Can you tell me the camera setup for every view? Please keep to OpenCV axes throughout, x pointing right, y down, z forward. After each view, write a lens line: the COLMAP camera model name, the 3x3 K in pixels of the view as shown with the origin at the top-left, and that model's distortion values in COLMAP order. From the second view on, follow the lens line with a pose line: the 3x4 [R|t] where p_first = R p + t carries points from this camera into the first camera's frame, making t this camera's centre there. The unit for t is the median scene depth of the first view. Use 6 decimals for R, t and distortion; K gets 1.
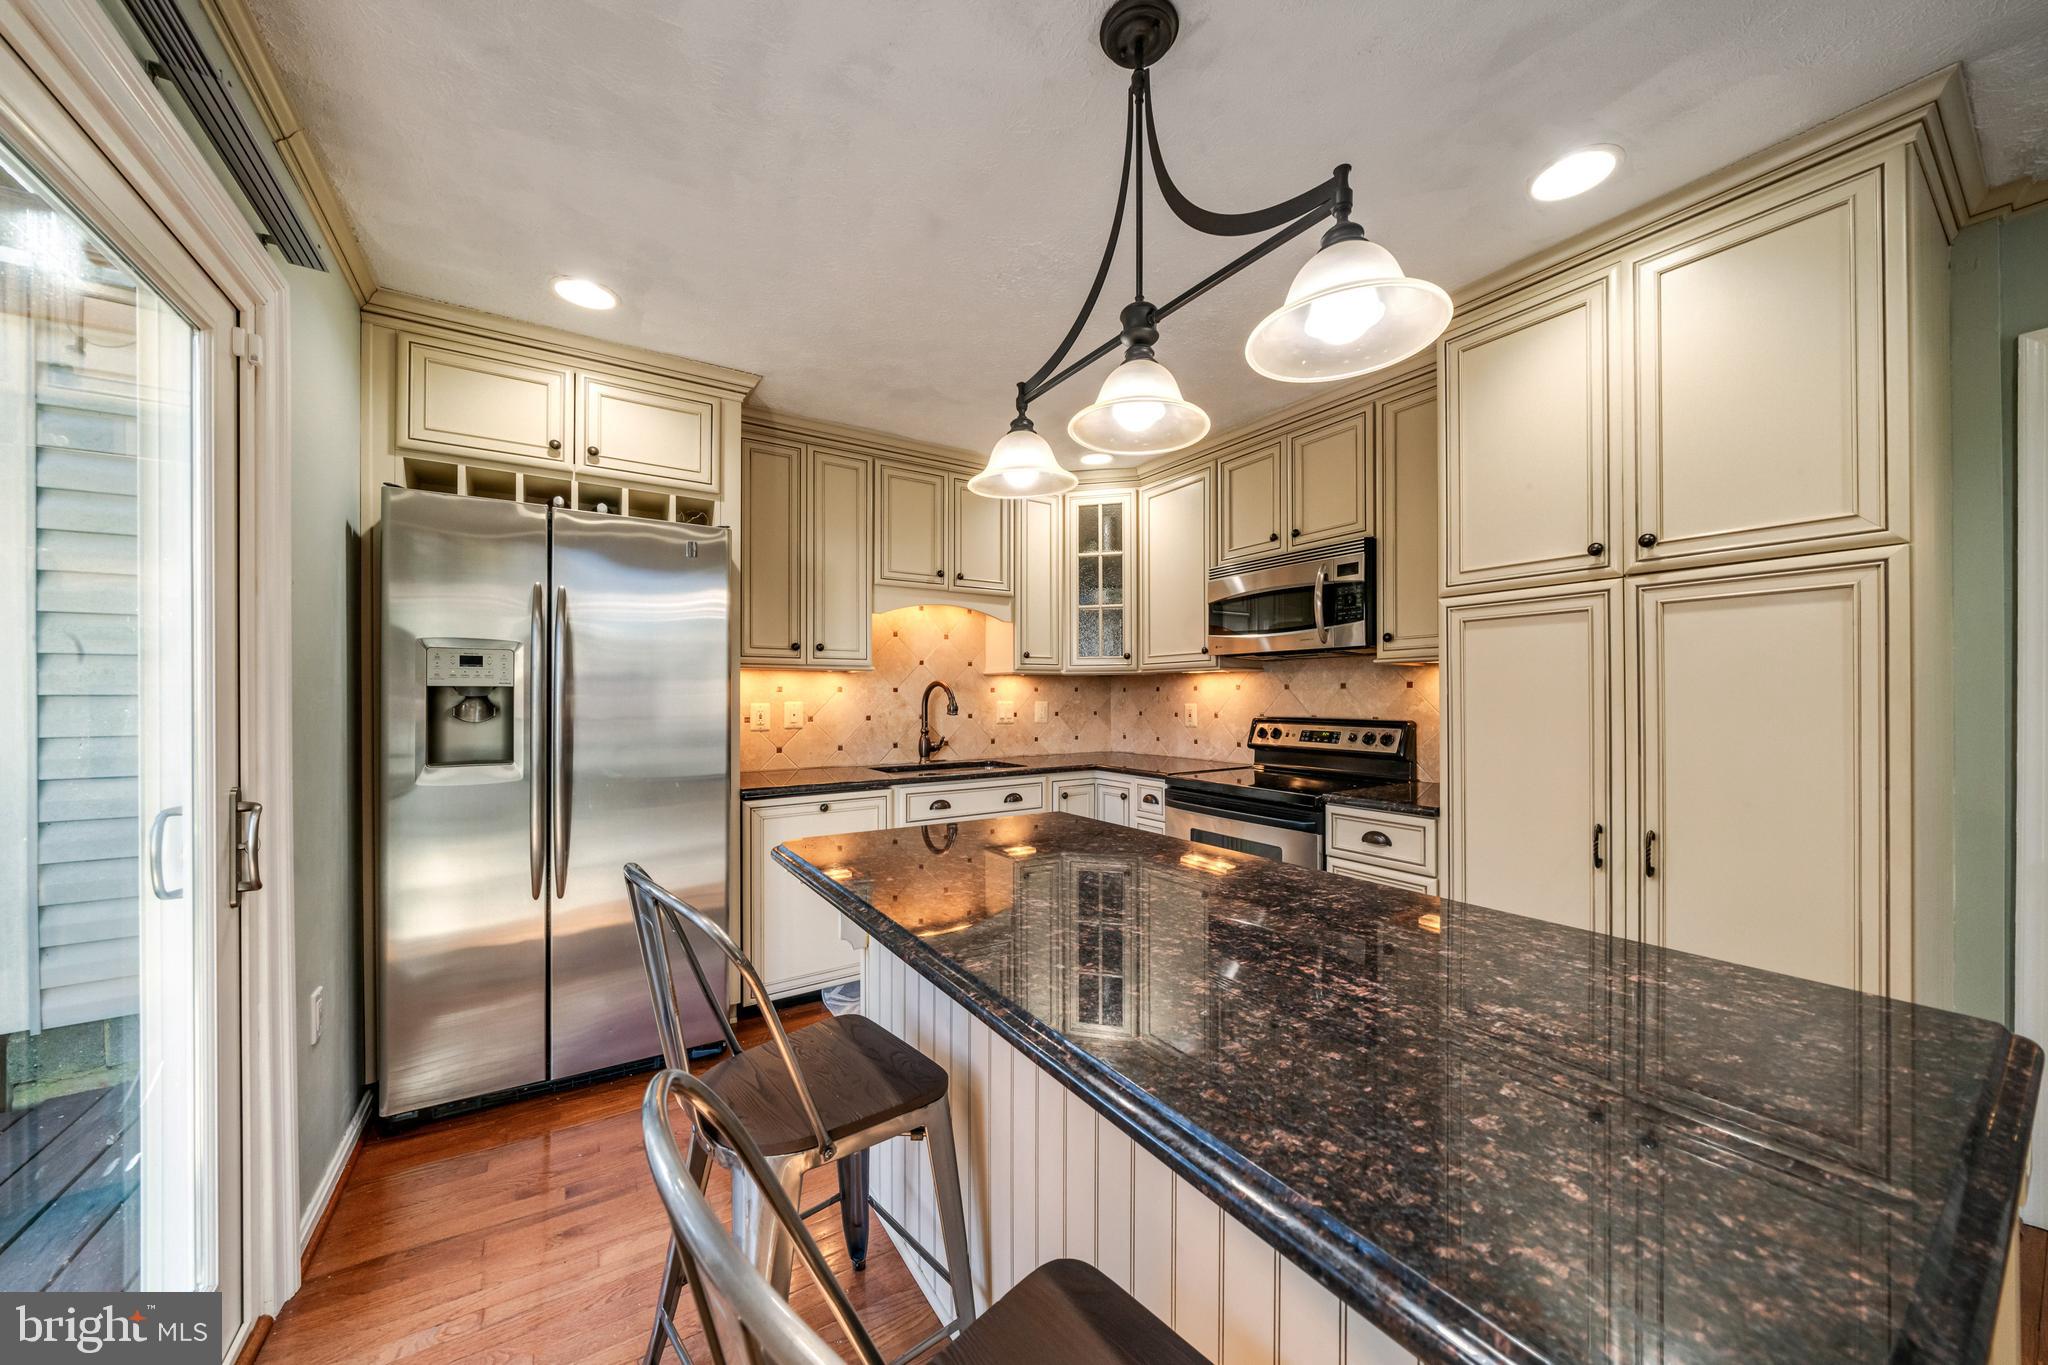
lens RADIAL K [[704.8, 0, 1023.5], [0, 704.8, 696.0], [0, 0, 1]] dist [-0.001042, -0.000058]
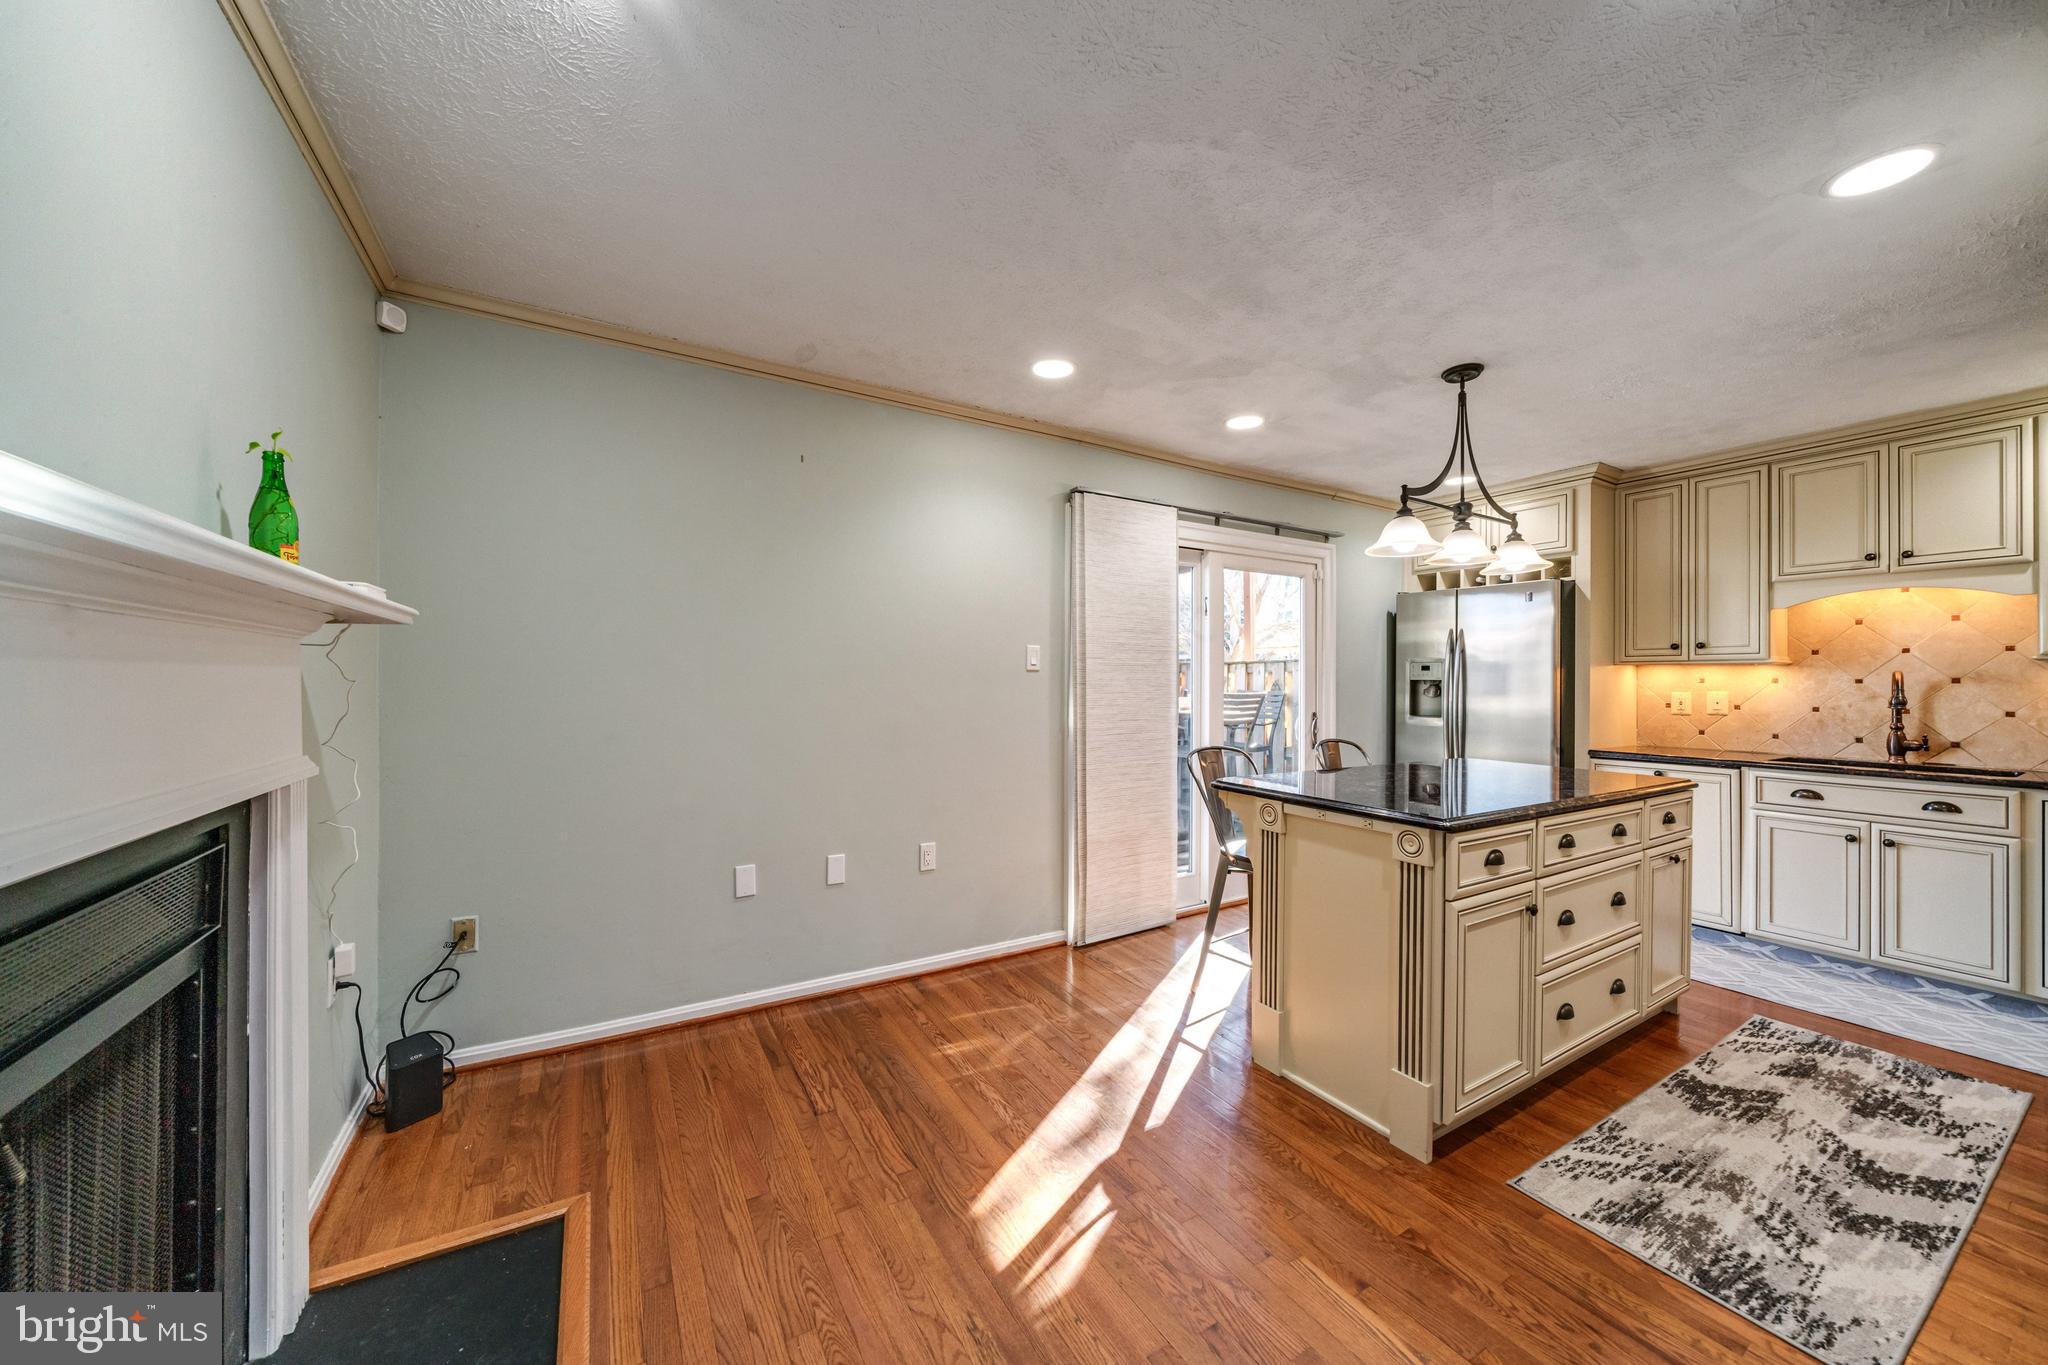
lens RADIAL K [[716.1, 0, 1029.1], [0, 716.1, 678.8], [0, 0, 1]] dist [0.000328, 0.000238]
pose [[-0.032275, -0.001838, -0.999477, 0.986340], [-0.006259, 0.999979, -0.001636, -0.004125], [0.999459, 0.006203, -0.032286, -0.095707]]
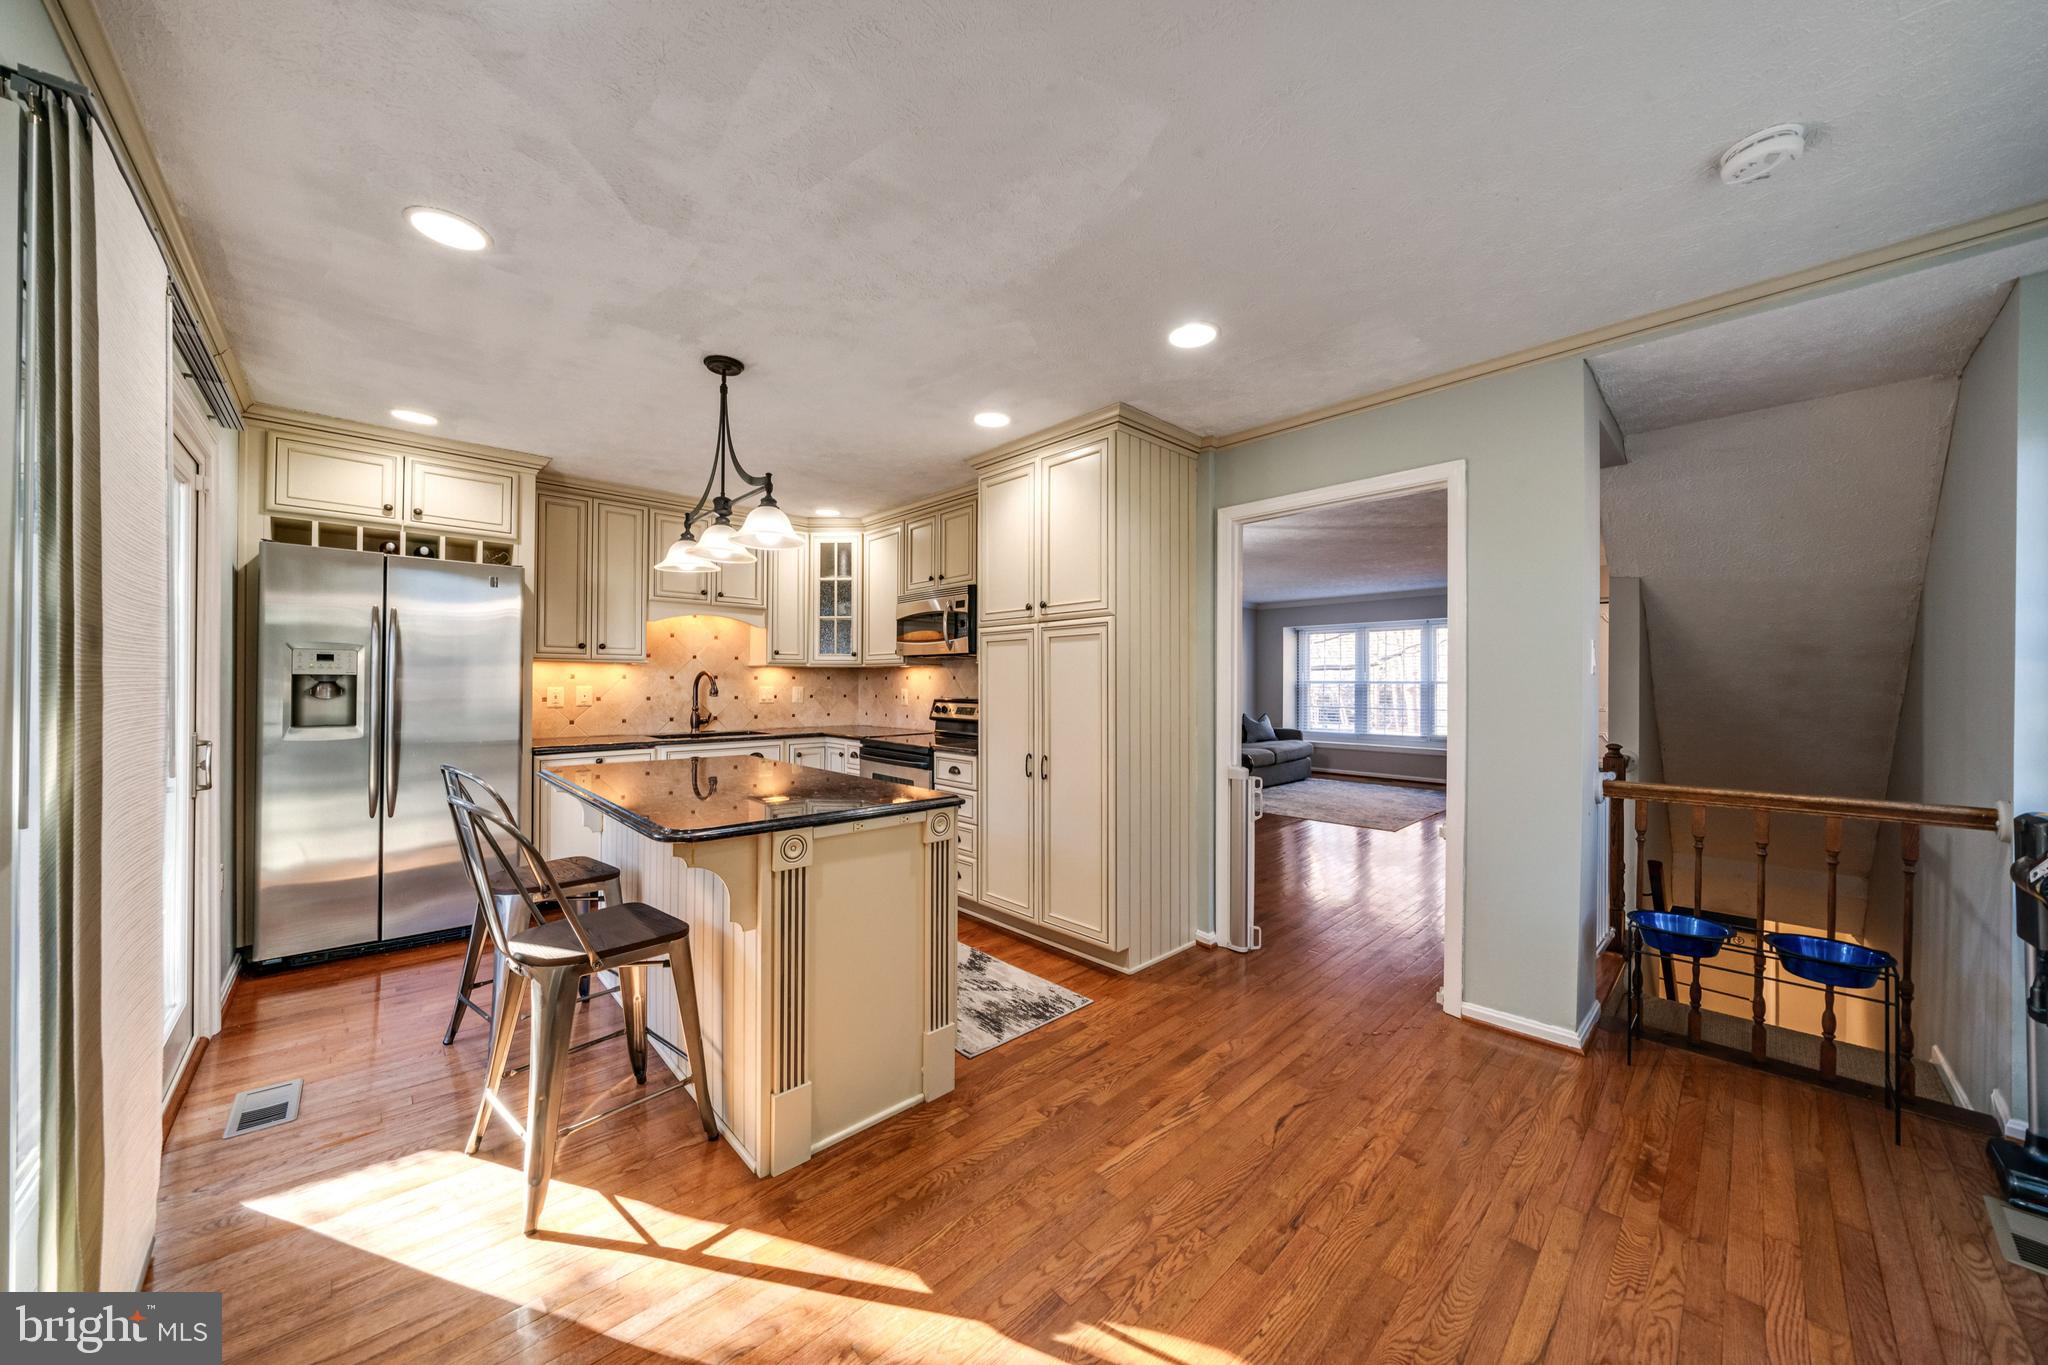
lens RADIAL K [[697.9, 0, 1020.8], [0, 697.9, 678.9], [0, 0, 1]] dist [-0.001077, -0.000070]
pose [[0.983678, 0.007195, 0.179796, 0.276244], [-0.006431, 0.999968, -0.004834, -0.004805], [-0.179825, 0.003599, 0.983692, -0.494370]]
